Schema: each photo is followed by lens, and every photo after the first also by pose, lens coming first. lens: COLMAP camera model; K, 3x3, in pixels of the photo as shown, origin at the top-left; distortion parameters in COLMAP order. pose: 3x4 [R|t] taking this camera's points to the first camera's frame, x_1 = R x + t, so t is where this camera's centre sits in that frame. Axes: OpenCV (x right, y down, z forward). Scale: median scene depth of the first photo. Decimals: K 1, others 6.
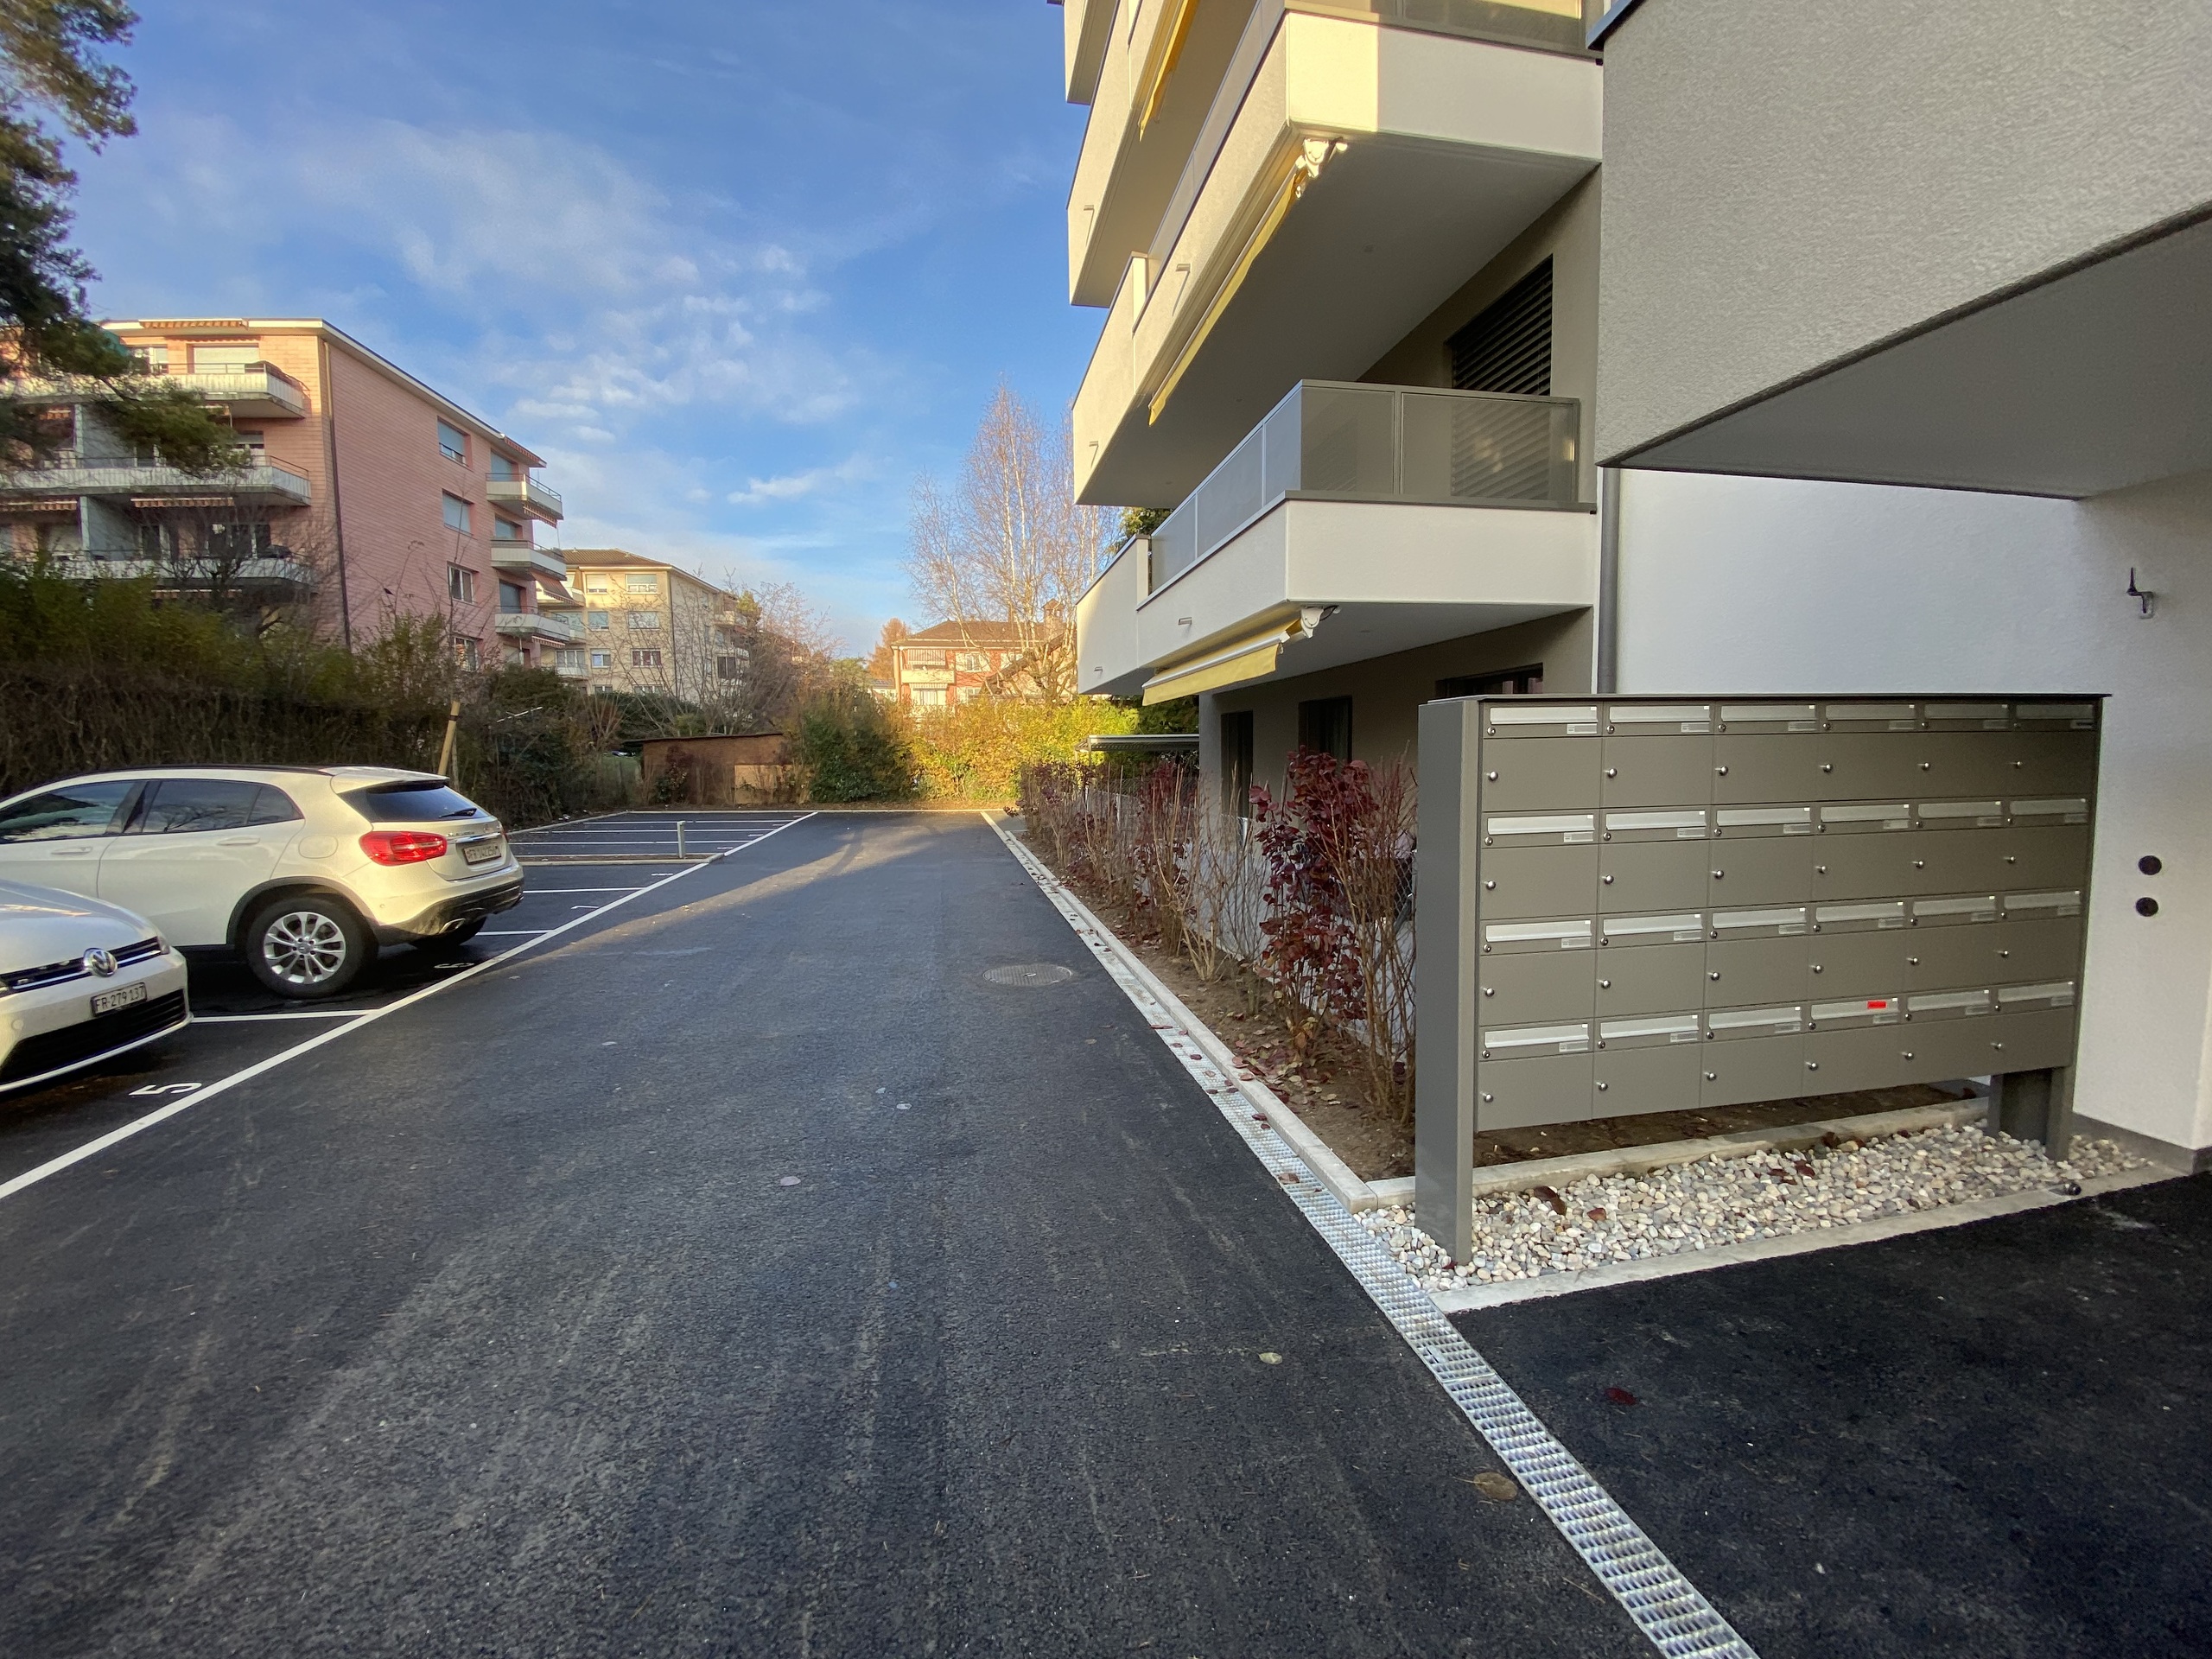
lens RADIAL K [[900.3, 0, 1107.9], [0, 900.3, 821.5], [0, 0, 1]] dist [-0.005471, -0.000419]
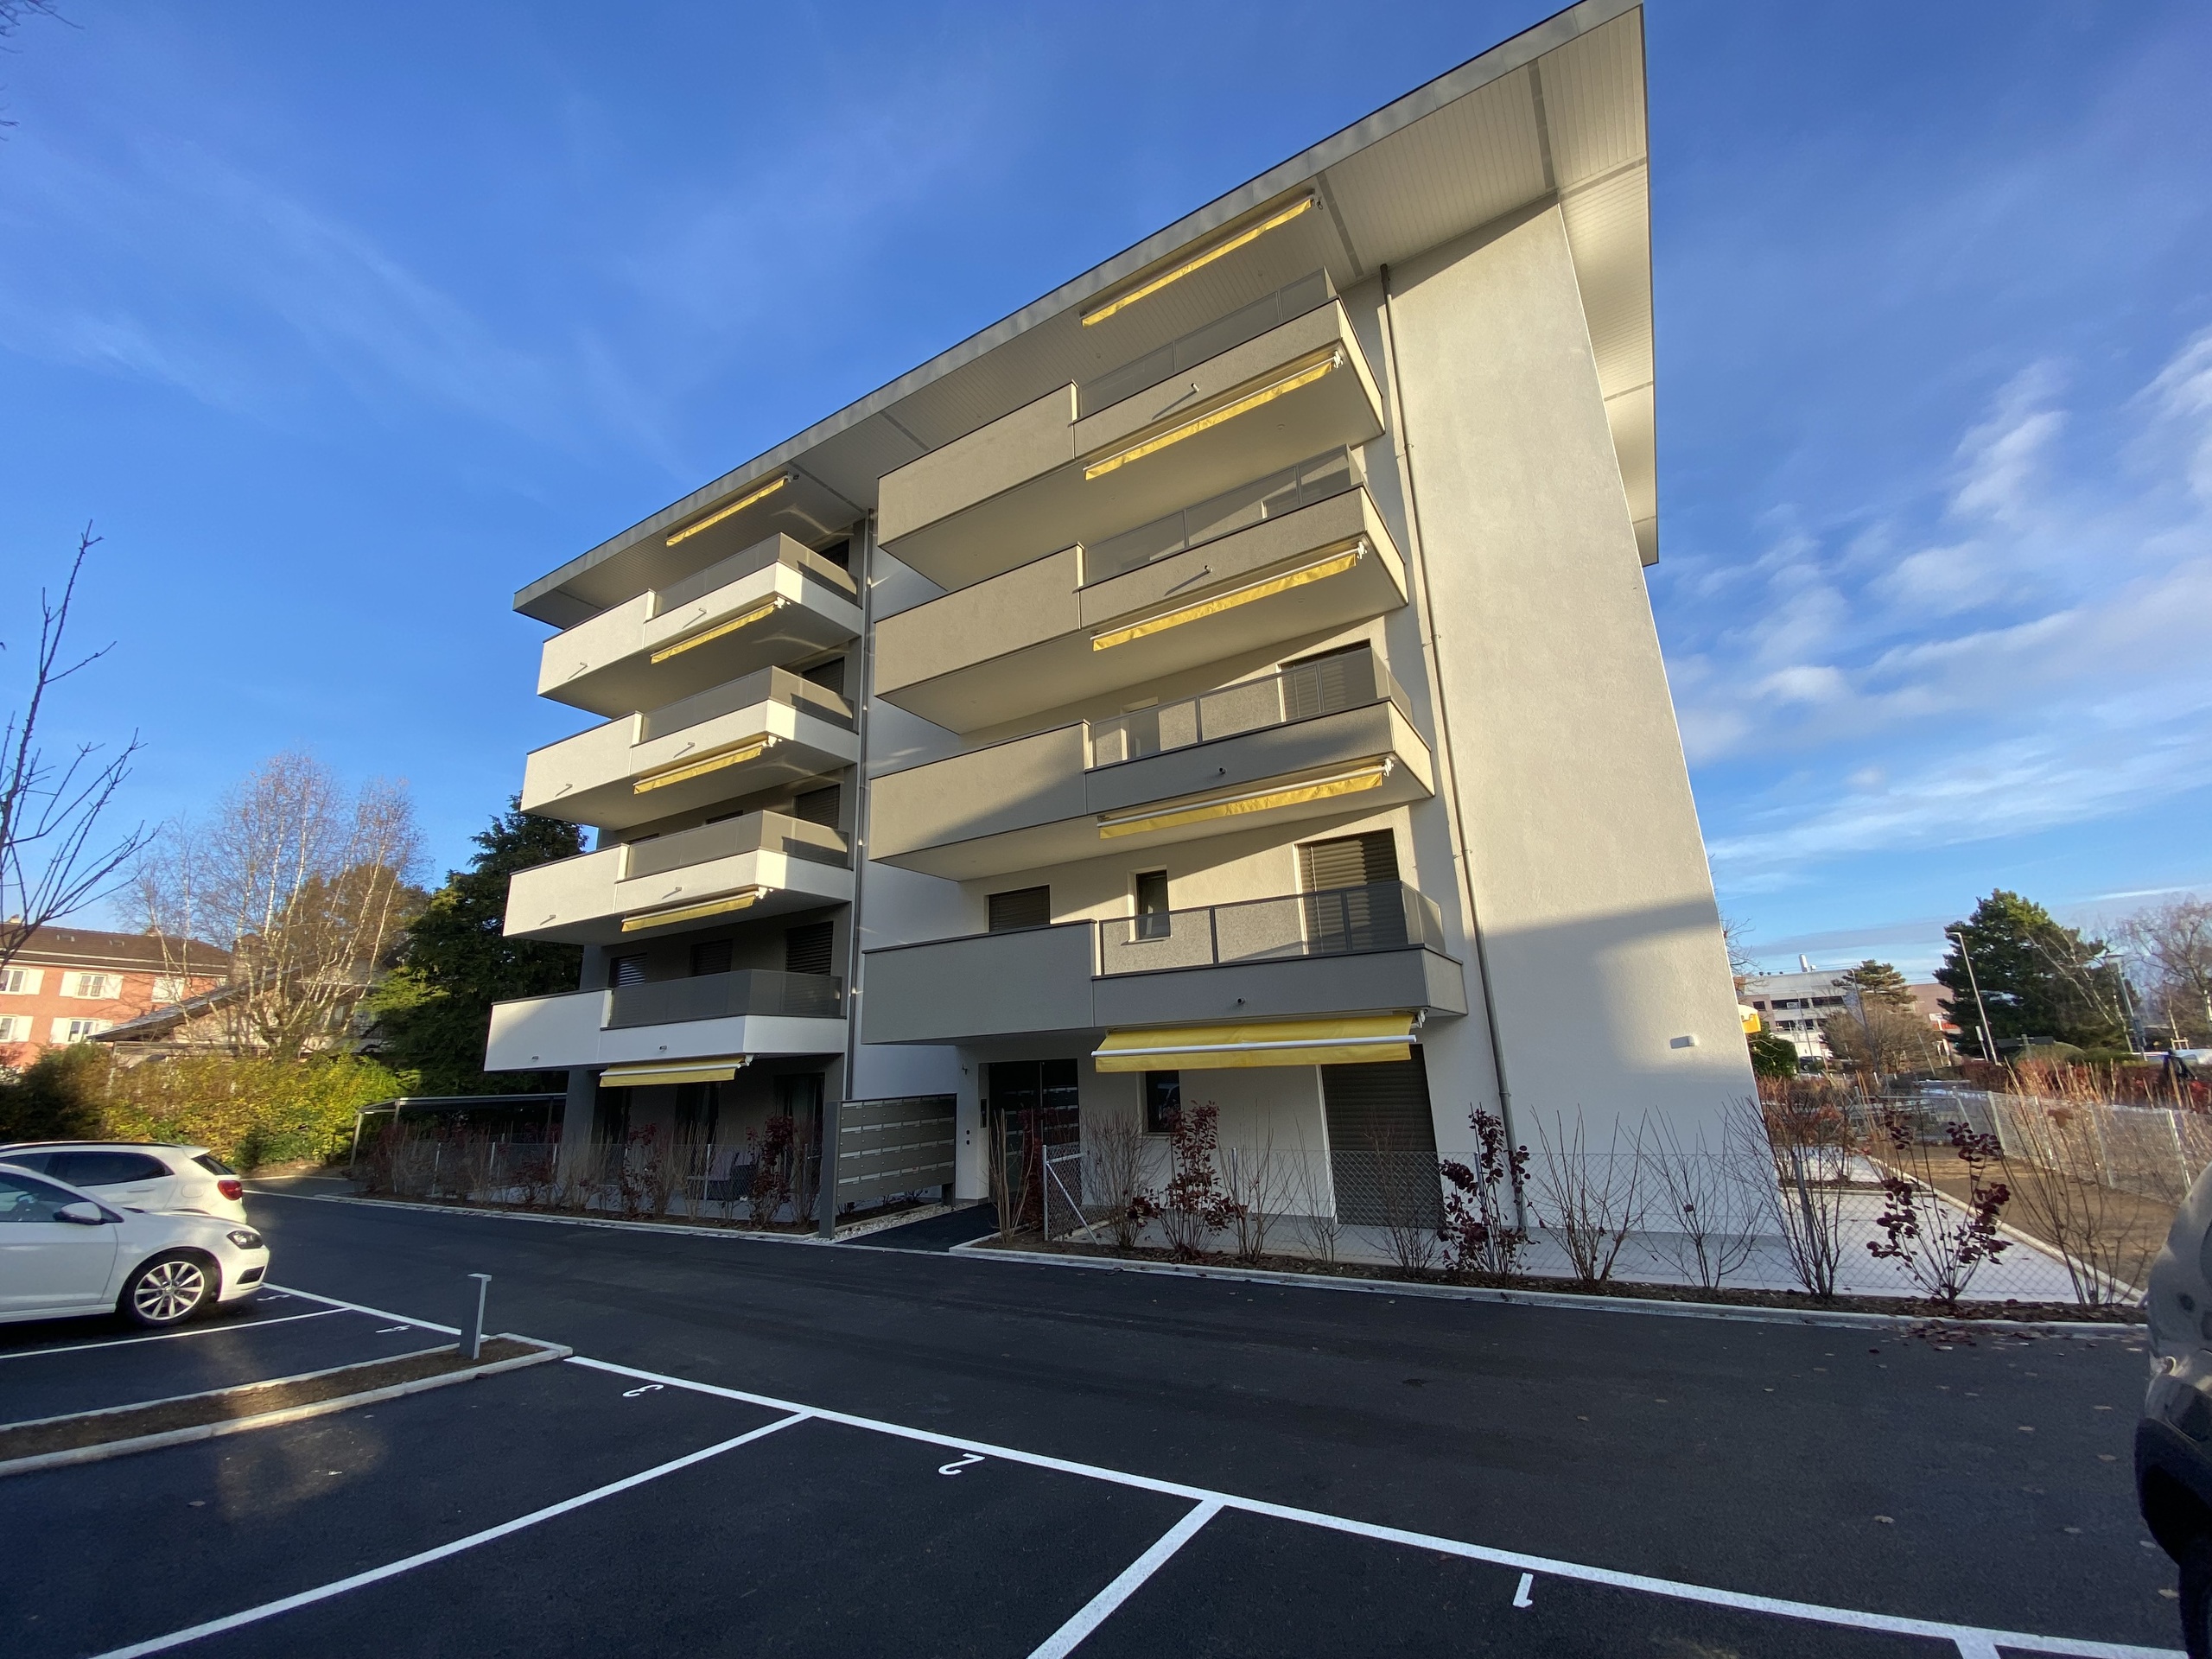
lens RADIAL K [[900.3, 0, 1106.7], [0, 900.3, 828.5], [0, 0, 1]] dist [-0.005471, -0.000419]
pose [[0.670754, 0.187527, 0.717581, -1.115270], [0.082798, 0.942527, -0.323708, 0.076625], [-0.737044, 0.276543, 0.616677, -1.608117]]
